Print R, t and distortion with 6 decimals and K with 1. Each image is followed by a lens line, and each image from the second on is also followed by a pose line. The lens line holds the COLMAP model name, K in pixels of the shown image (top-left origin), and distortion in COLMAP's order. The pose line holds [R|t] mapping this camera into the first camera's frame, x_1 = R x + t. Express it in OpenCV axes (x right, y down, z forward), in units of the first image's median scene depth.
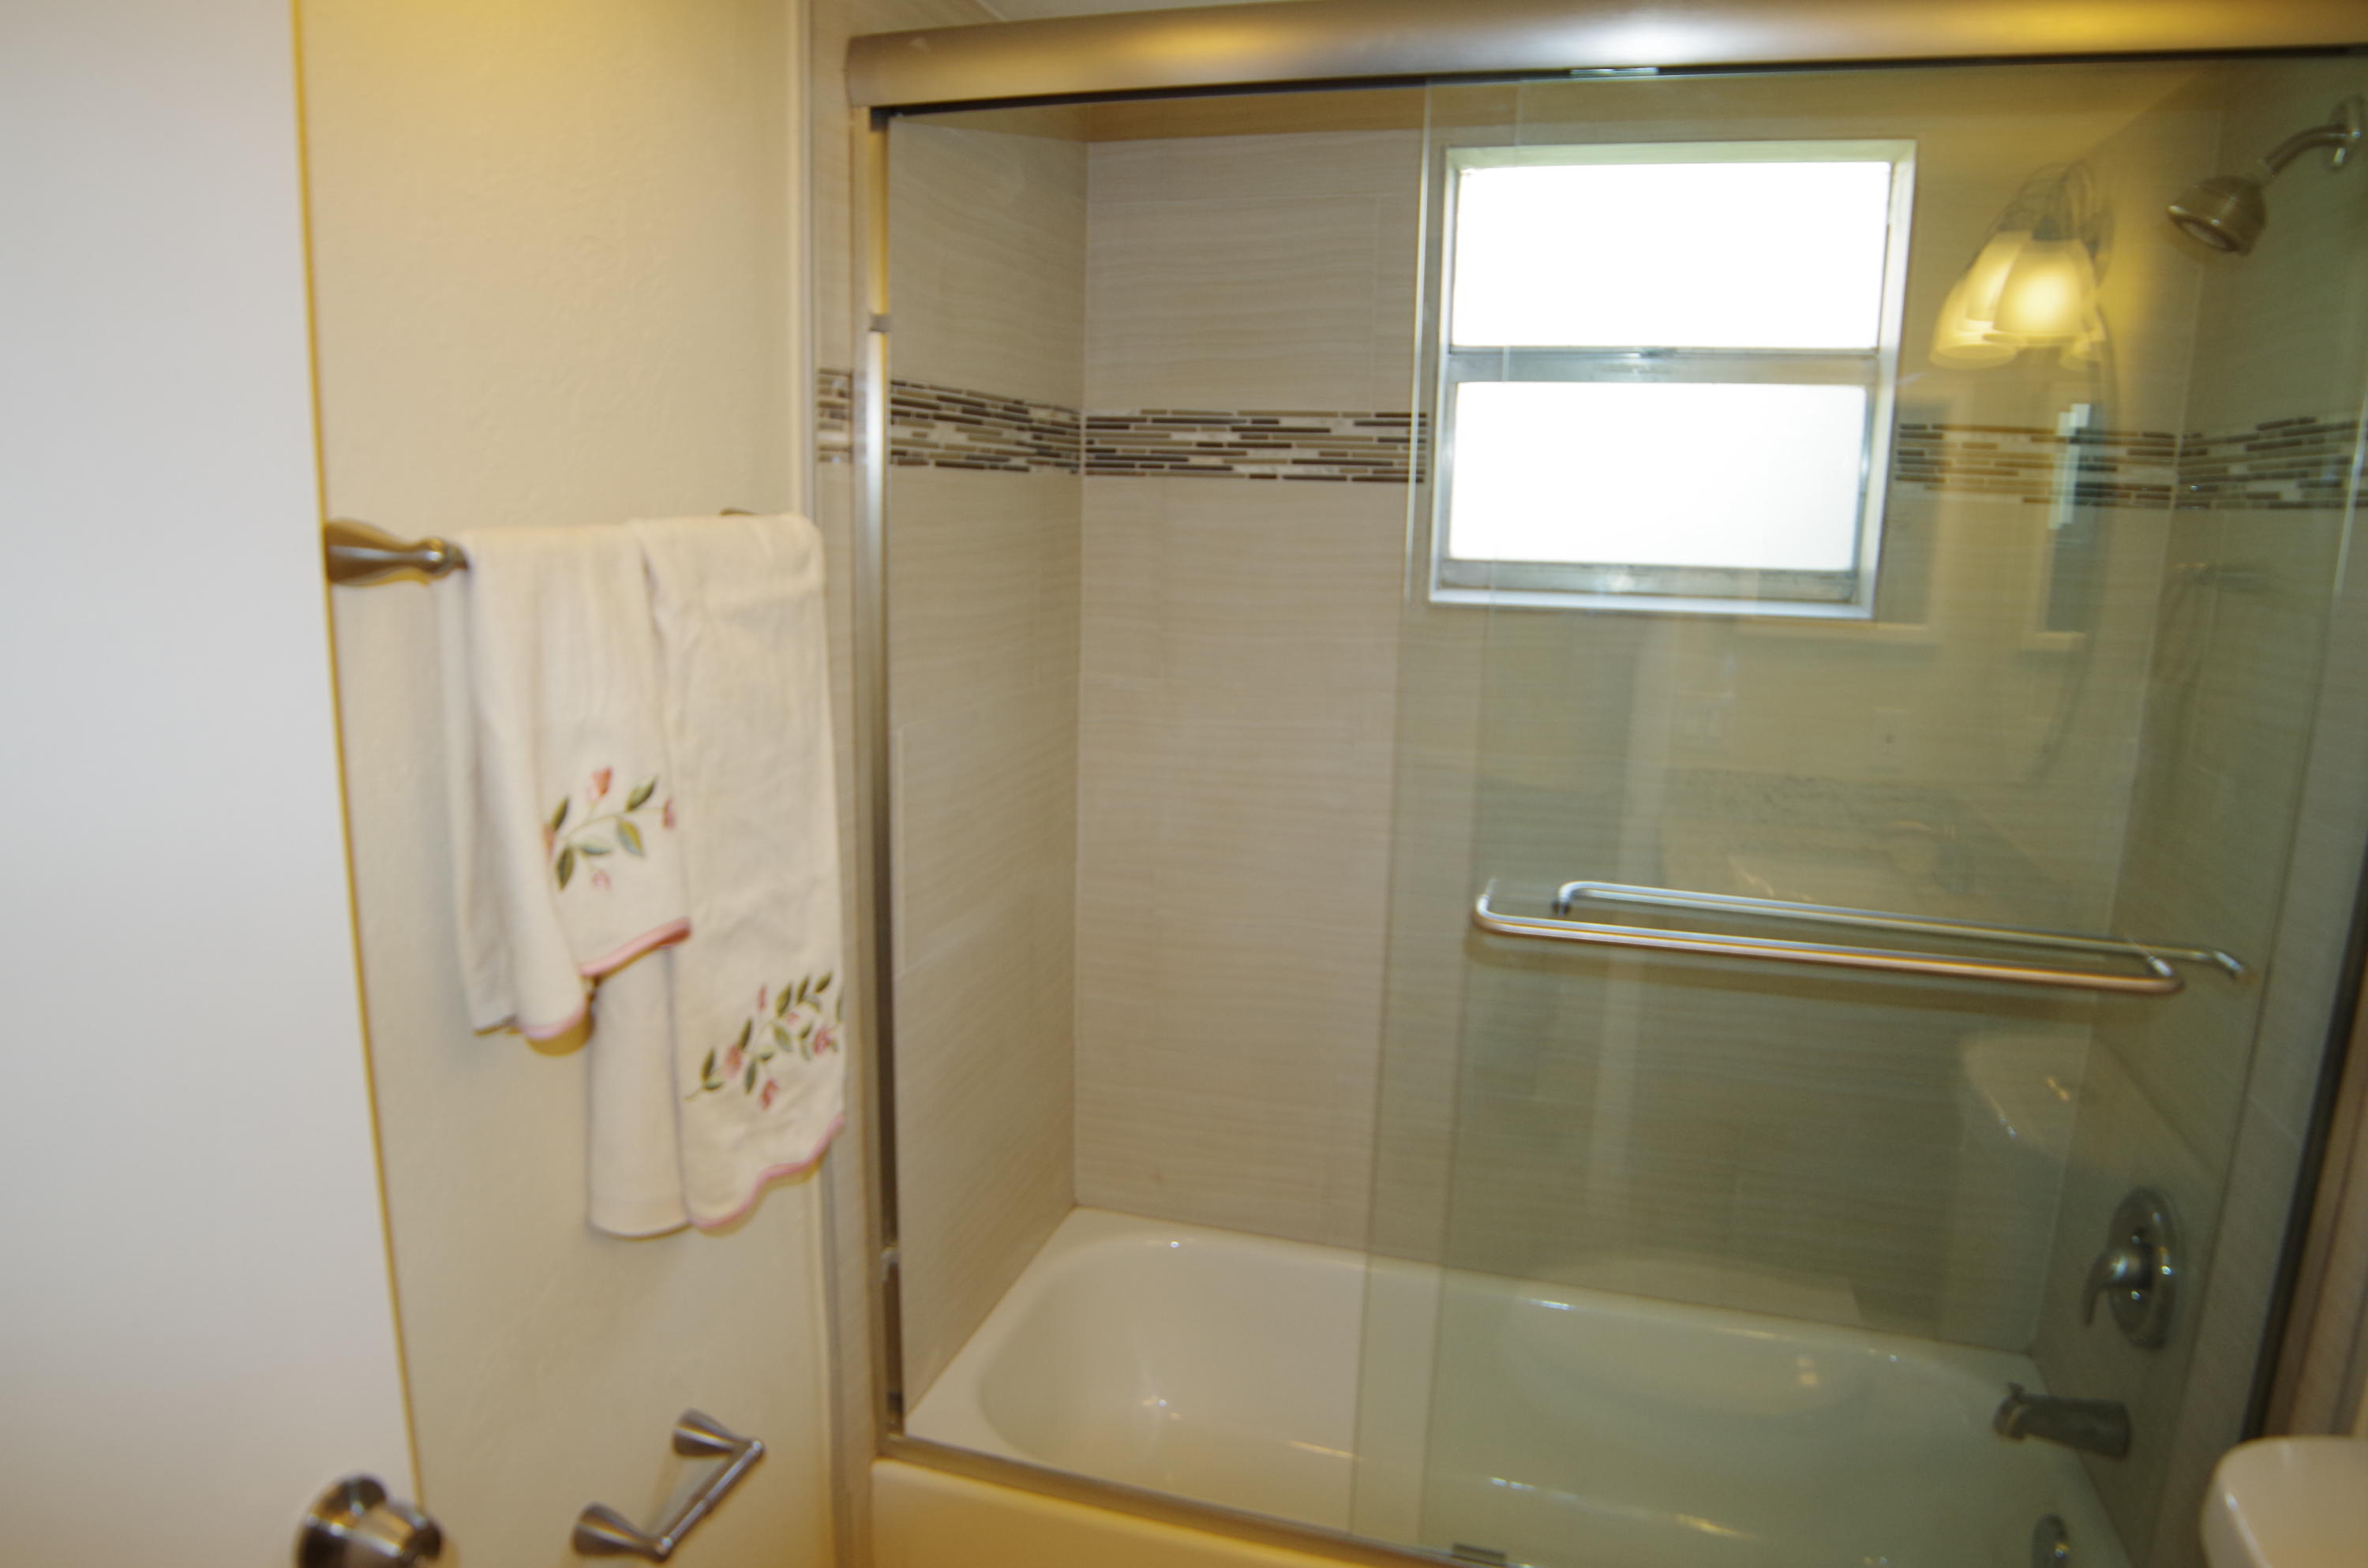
lens RADIAL K [[1444.1, 0, 1188.7], [0, 1444.1, 767.8], [0, 0, 1]] dist [-0.106350, 0.046587]
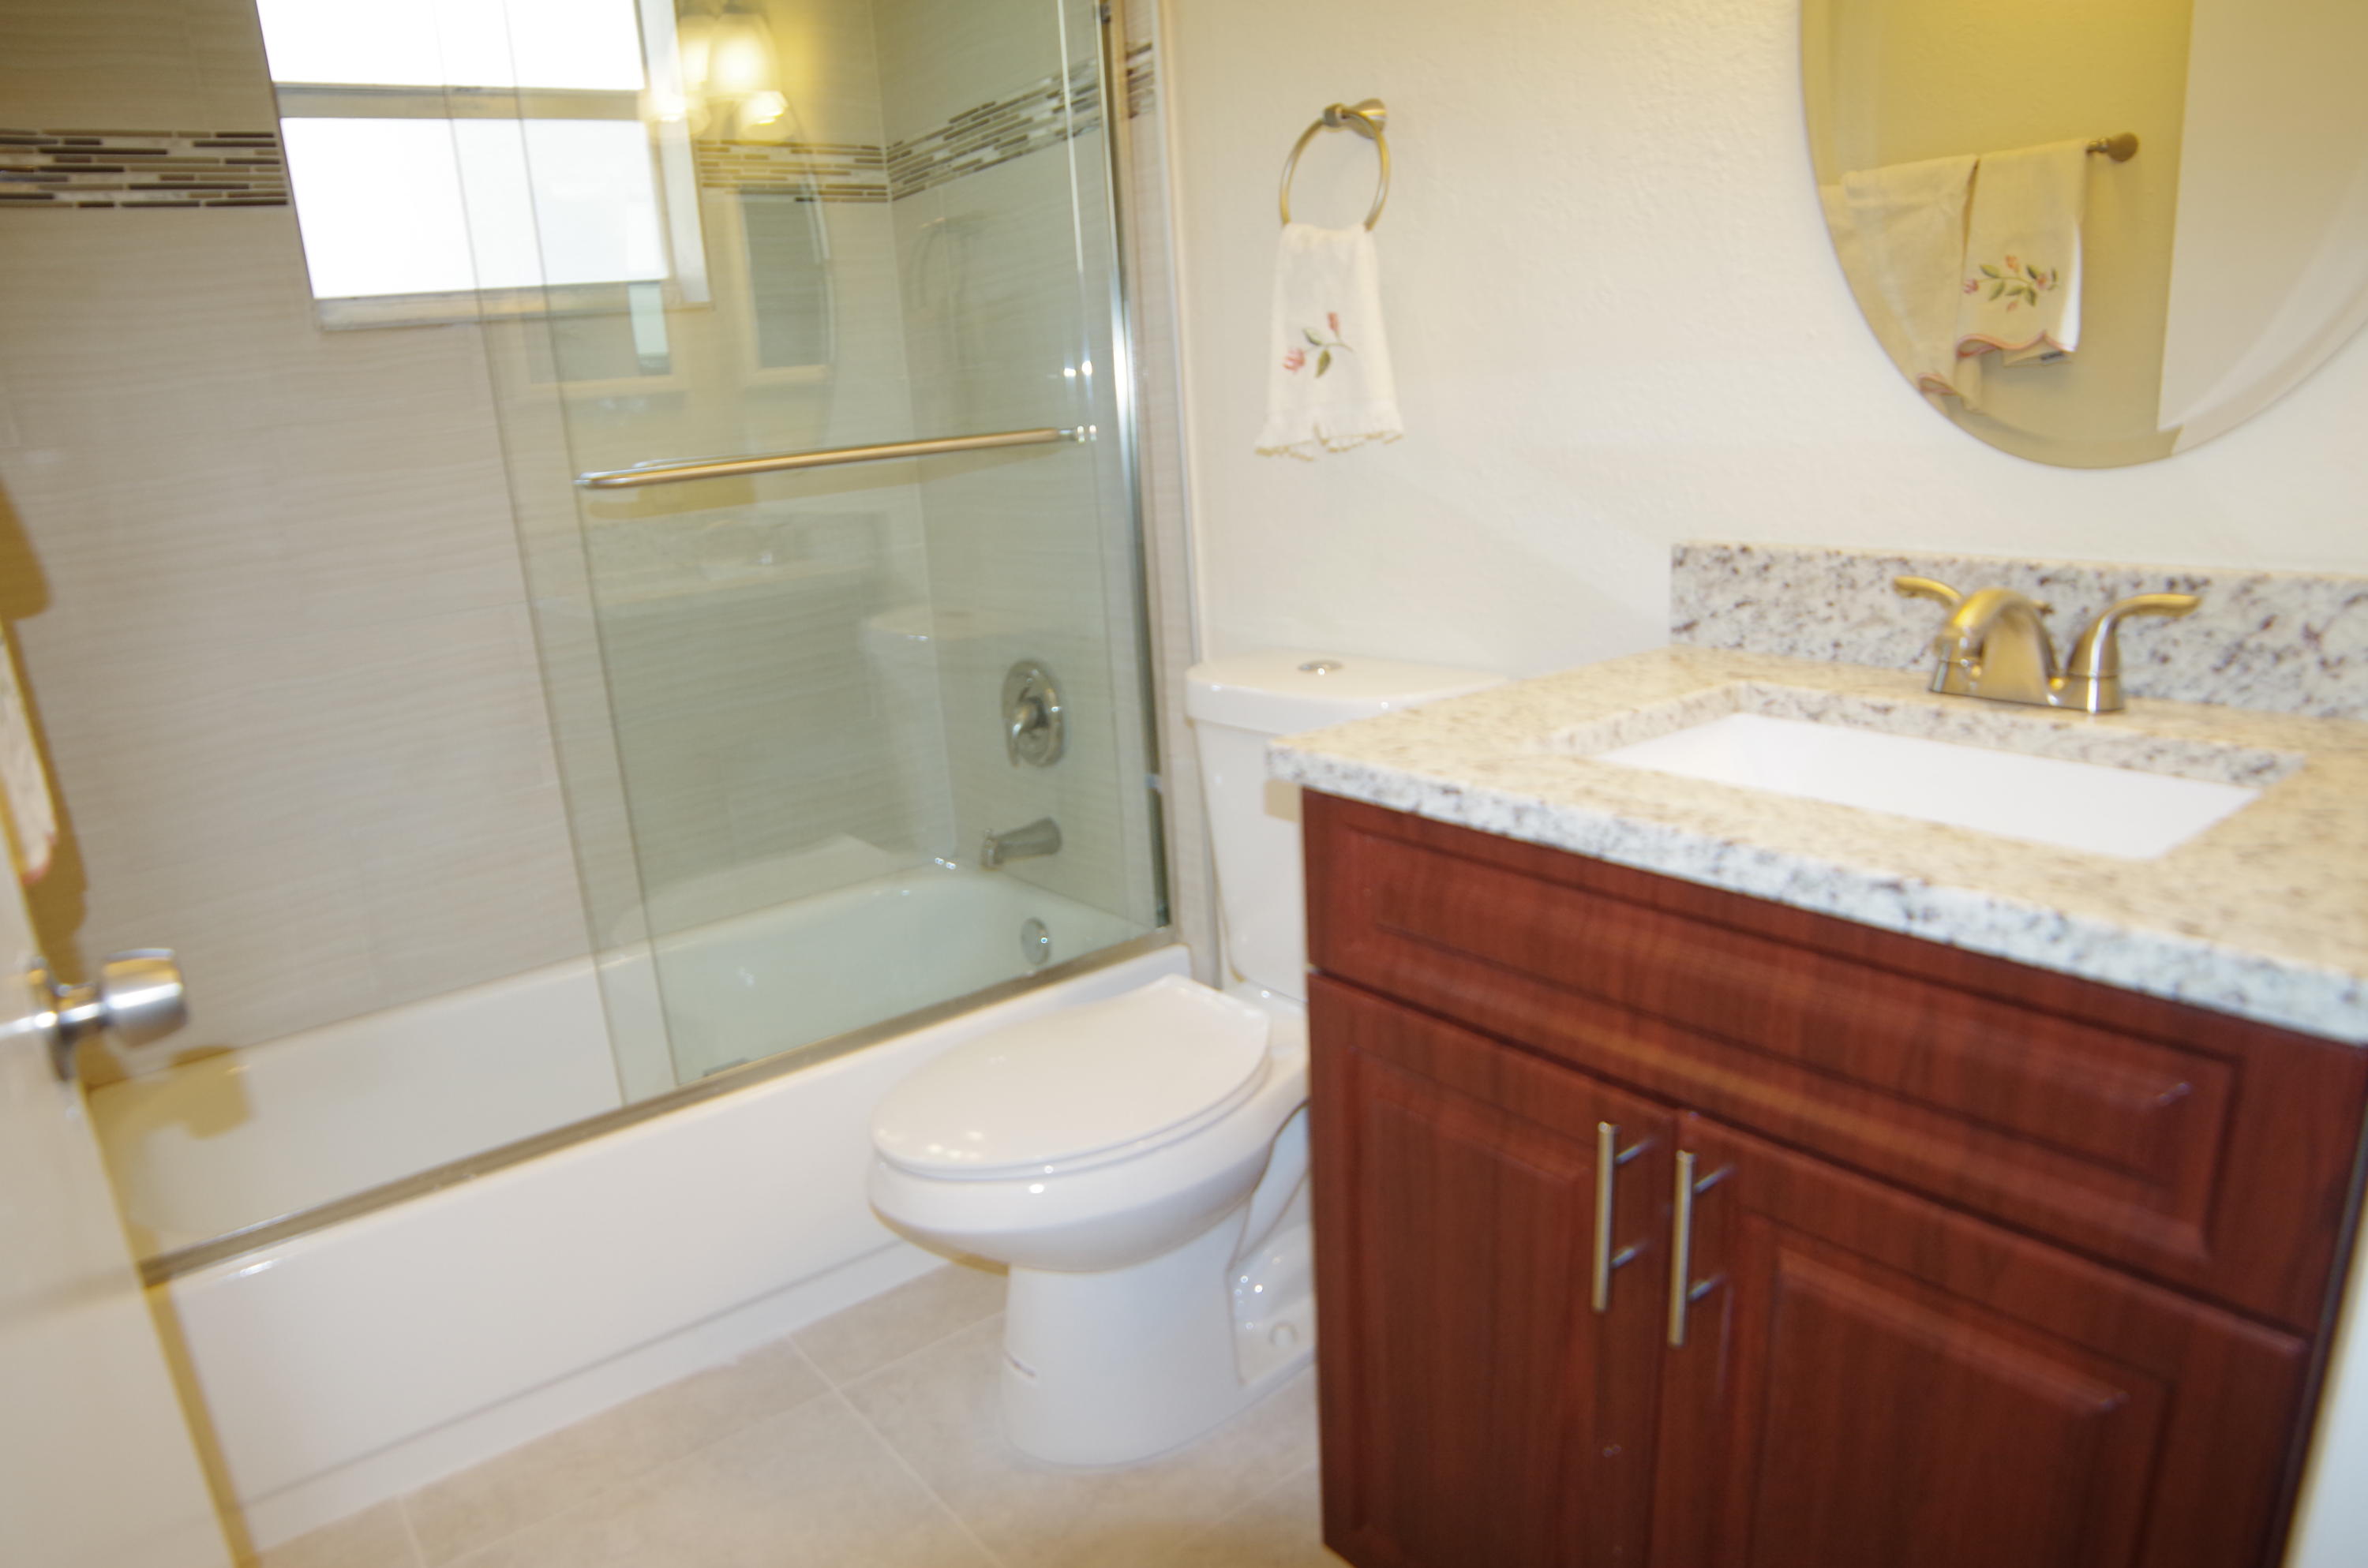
lens RADIAL K [[1478.3, 0, 1124.9], [0, 1478.3, 815.6], [0, 0, 1]] dist [-0.107289, 0.044576]
pose [[0.596925, -0.281172, 0.751414, -0.350755], [0.238593, 0.956417, 0.168344, 0.183481], [-0.765999, 0.078794, 0.637995, -0.038487]]
